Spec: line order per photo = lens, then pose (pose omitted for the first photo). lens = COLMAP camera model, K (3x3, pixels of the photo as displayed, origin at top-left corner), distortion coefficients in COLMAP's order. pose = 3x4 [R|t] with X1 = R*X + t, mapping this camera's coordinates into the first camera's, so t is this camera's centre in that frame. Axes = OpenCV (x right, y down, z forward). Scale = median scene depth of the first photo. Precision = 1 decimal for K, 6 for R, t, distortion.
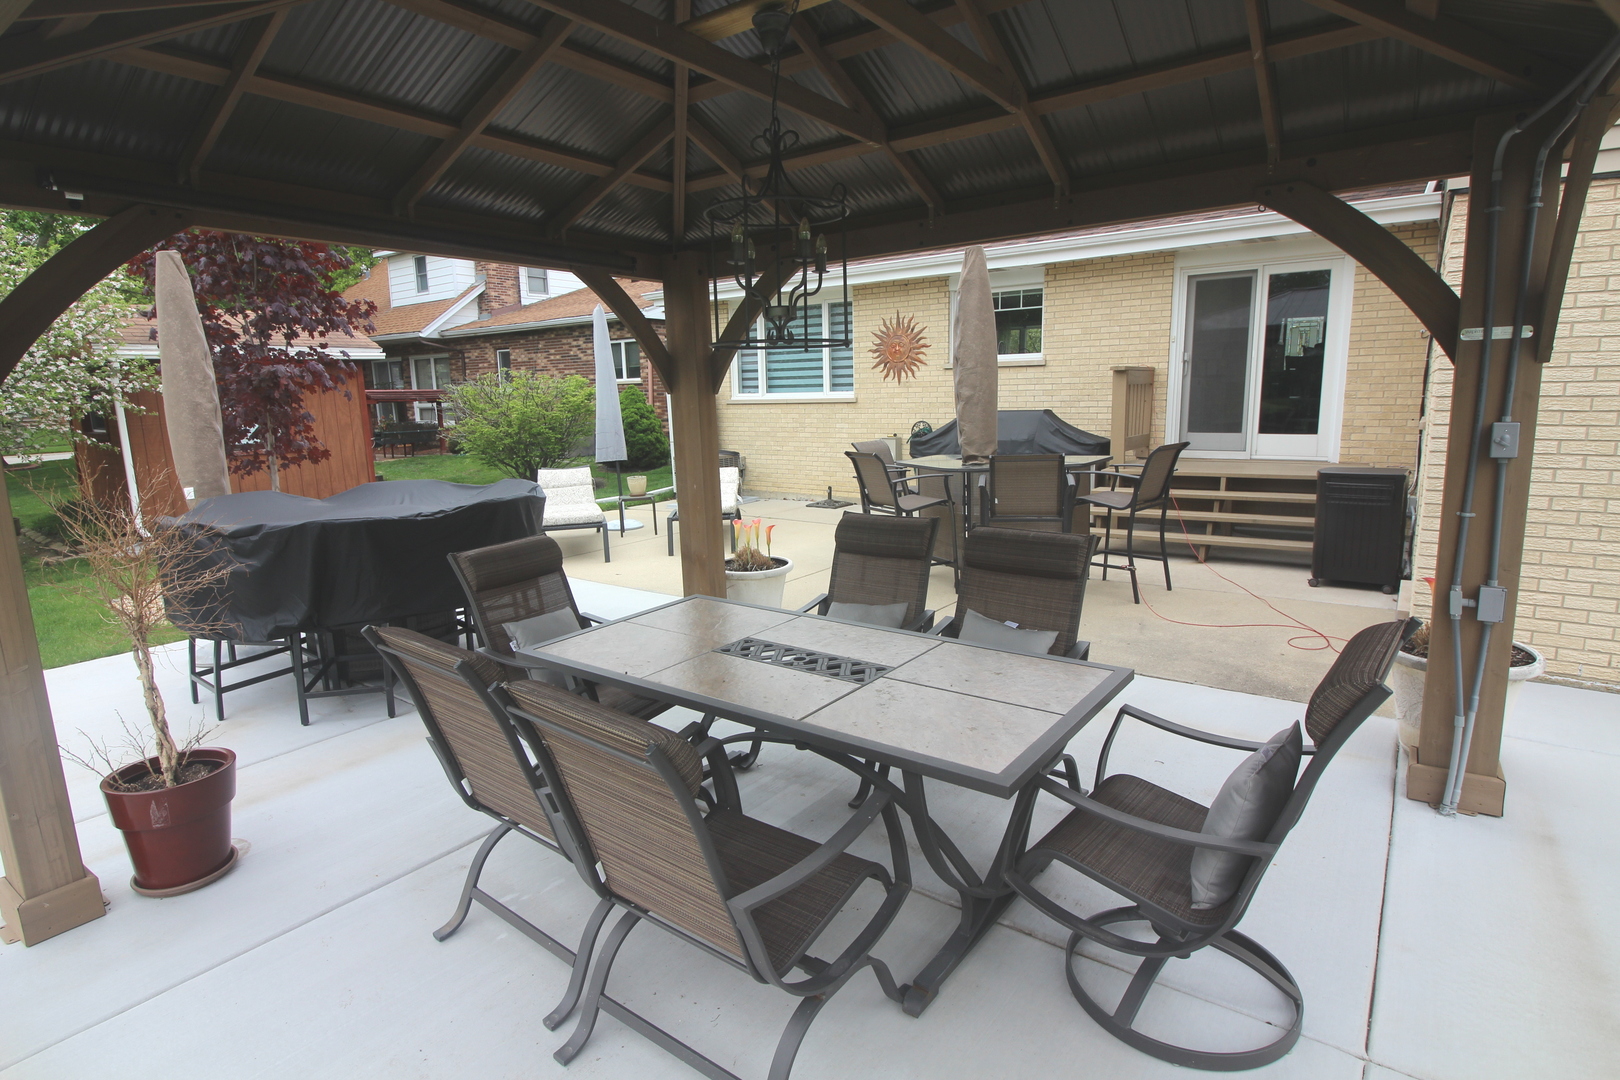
lens RADIAL K [[817.3, 0, 810.2], [0, 817.3, 542.1], [0, 0, 1]] dist [0.005203, 0.000330]
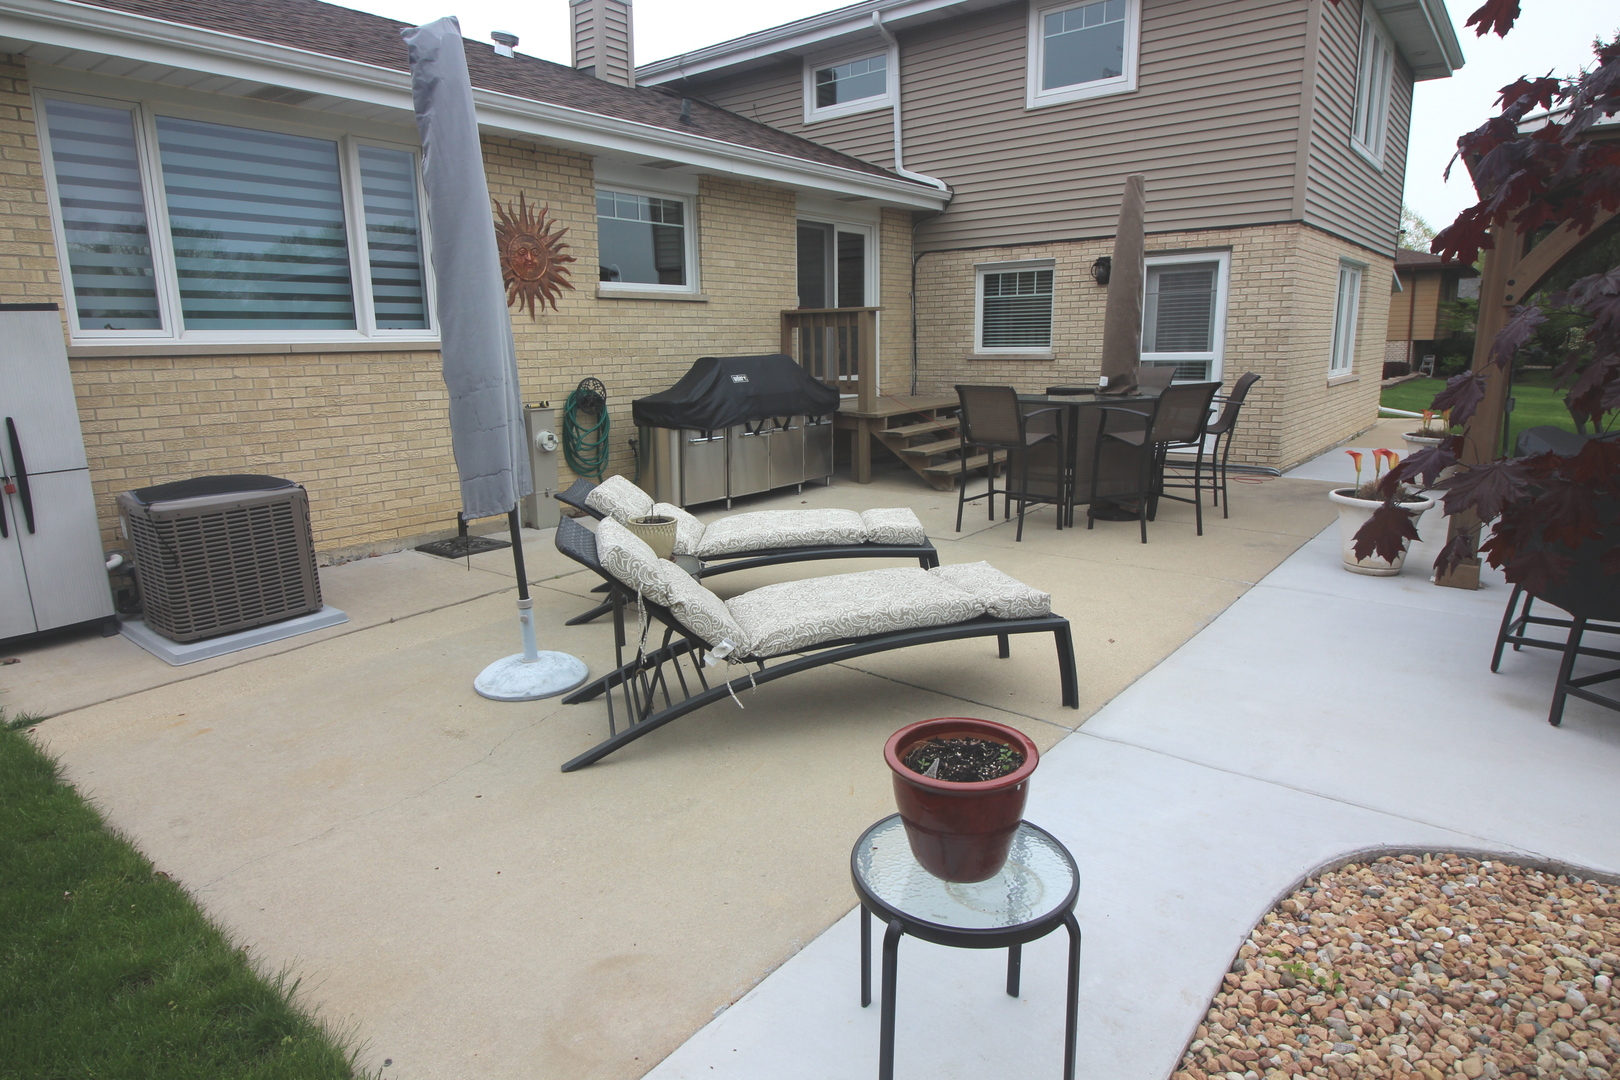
lens RADIAL K [[958.7, 0, 808.6], [0, 958.7, 539.5], [0, 0, 1]] dist [-0.004813, -0.000340]
pose [[0.037512, -0.187139, 0.981617, -0.612817], [0.186871, 0.966293, 0.177076, -0.127032], [-0.981668, 0.176794, 0.071218, 0.801397]]
